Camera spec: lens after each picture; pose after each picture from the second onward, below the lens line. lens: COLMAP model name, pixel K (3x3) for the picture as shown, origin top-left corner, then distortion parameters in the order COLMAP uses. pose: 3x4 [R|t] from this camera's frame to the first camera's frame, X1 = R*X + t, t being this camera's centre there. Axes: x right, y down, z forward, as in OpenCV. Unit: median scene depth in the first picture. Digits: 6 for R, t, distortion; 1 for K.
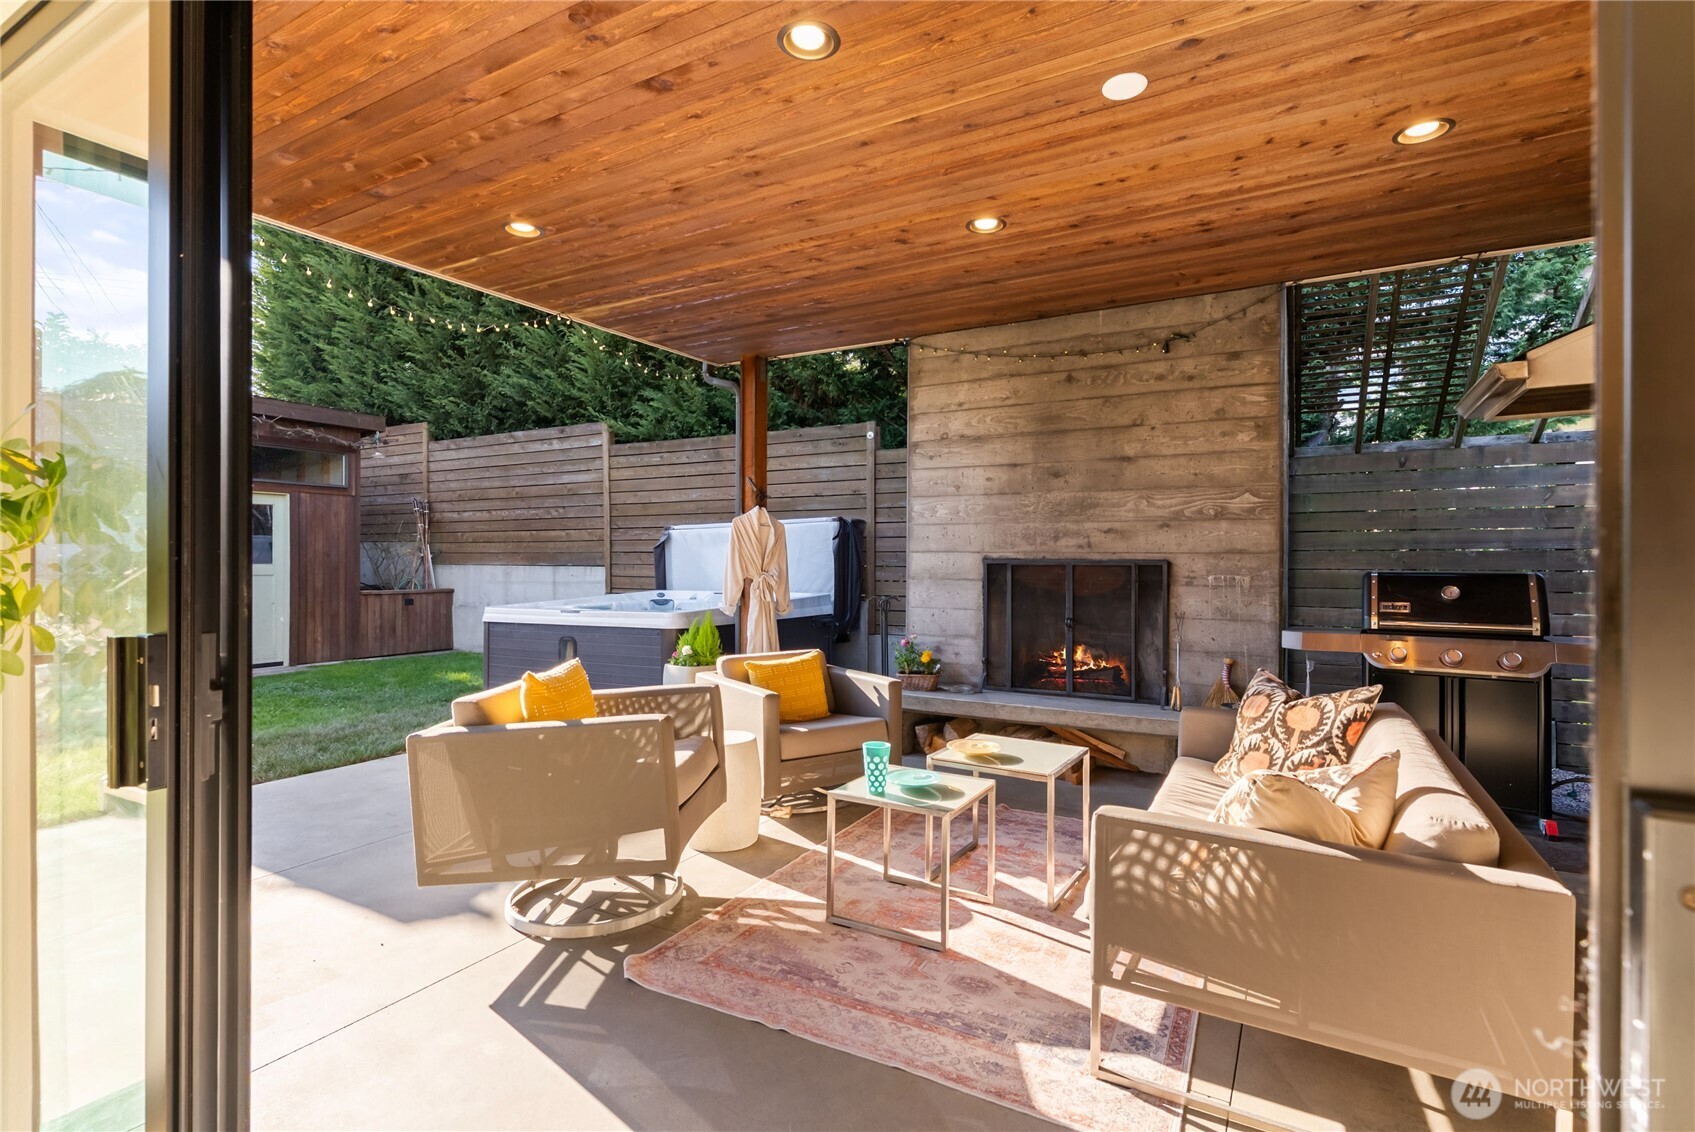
lens RADIAL K [[809.2, 0, 847.5], [0, 809.2, 566.0], [0, 0, 1]] dist [-0.000851, 0.000370]
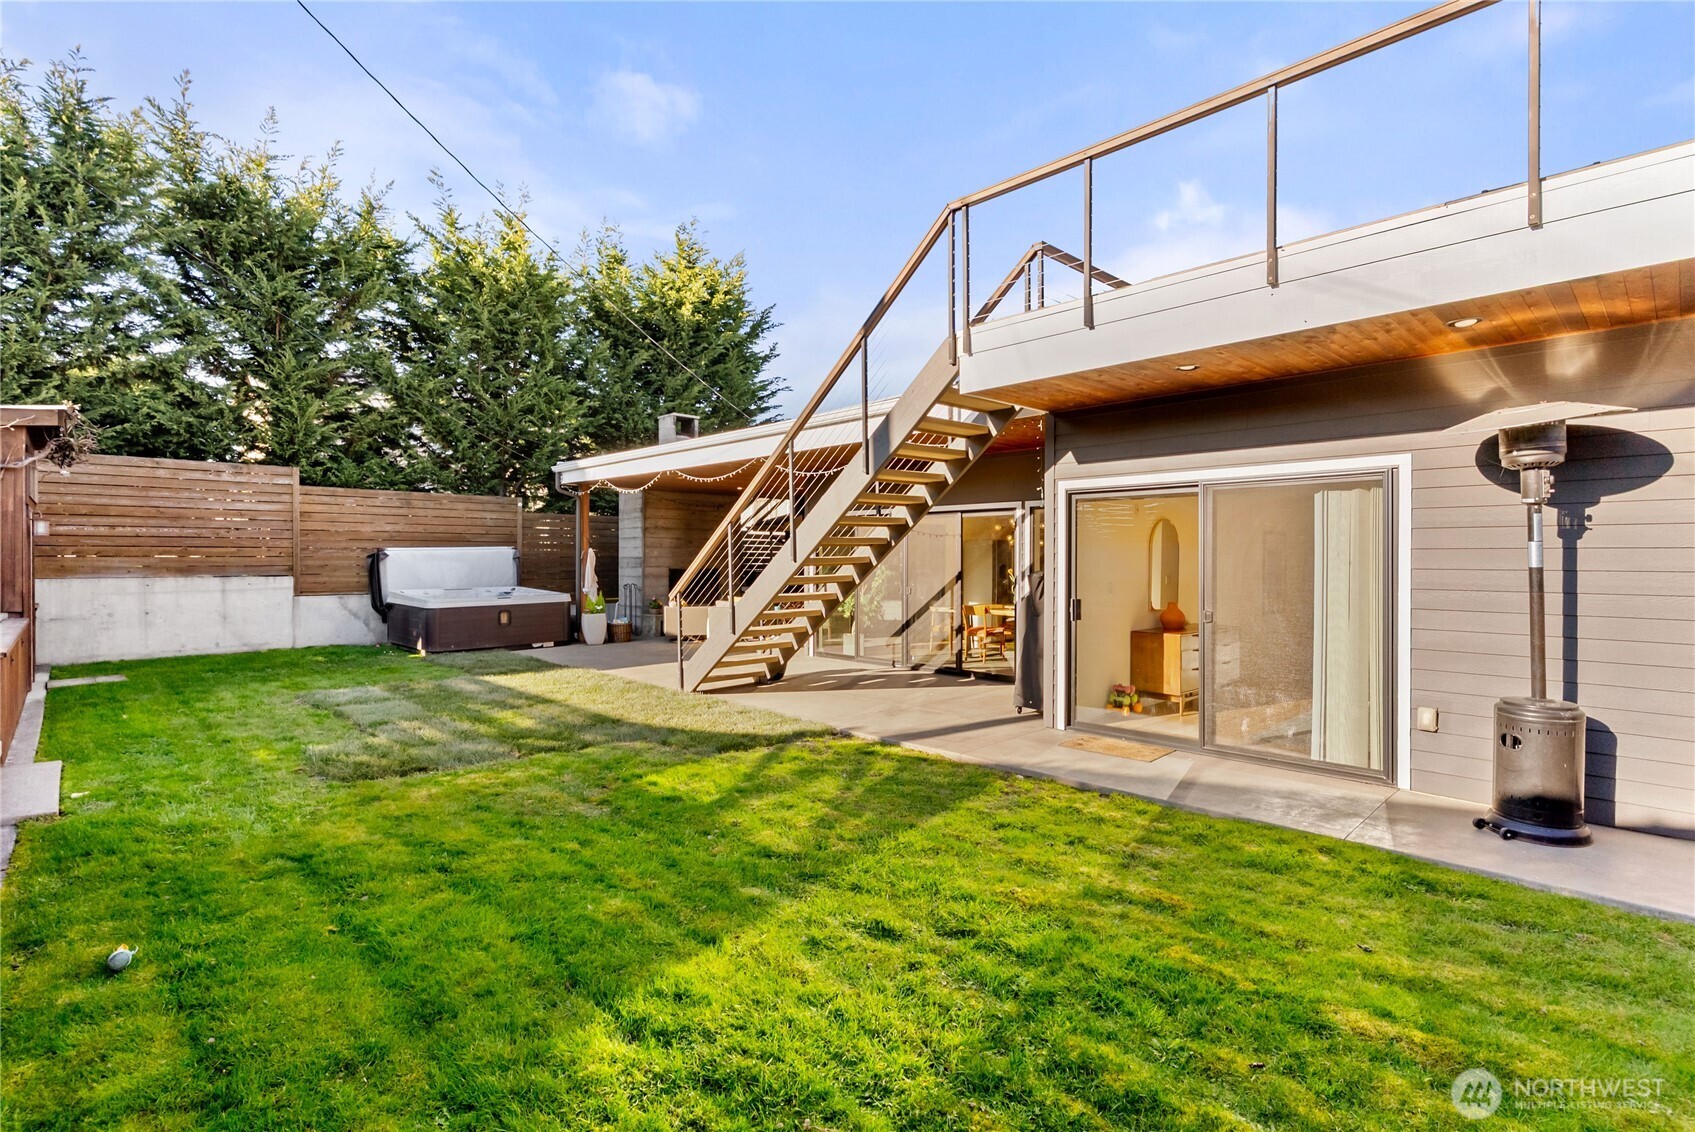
lens RADIAL K [[809.2, 0, 847.5], [0, 809.2, 566.0], [0, 0, 1]] dist [-0.000851, 0.000370]
pose [[0.292156, -0.010414, 0.956314, -1.317959], [0.003473, 0.999946, 0.009828, -0.025867], [-0.956364, 0.000450, 0.292176, -0.259513]]
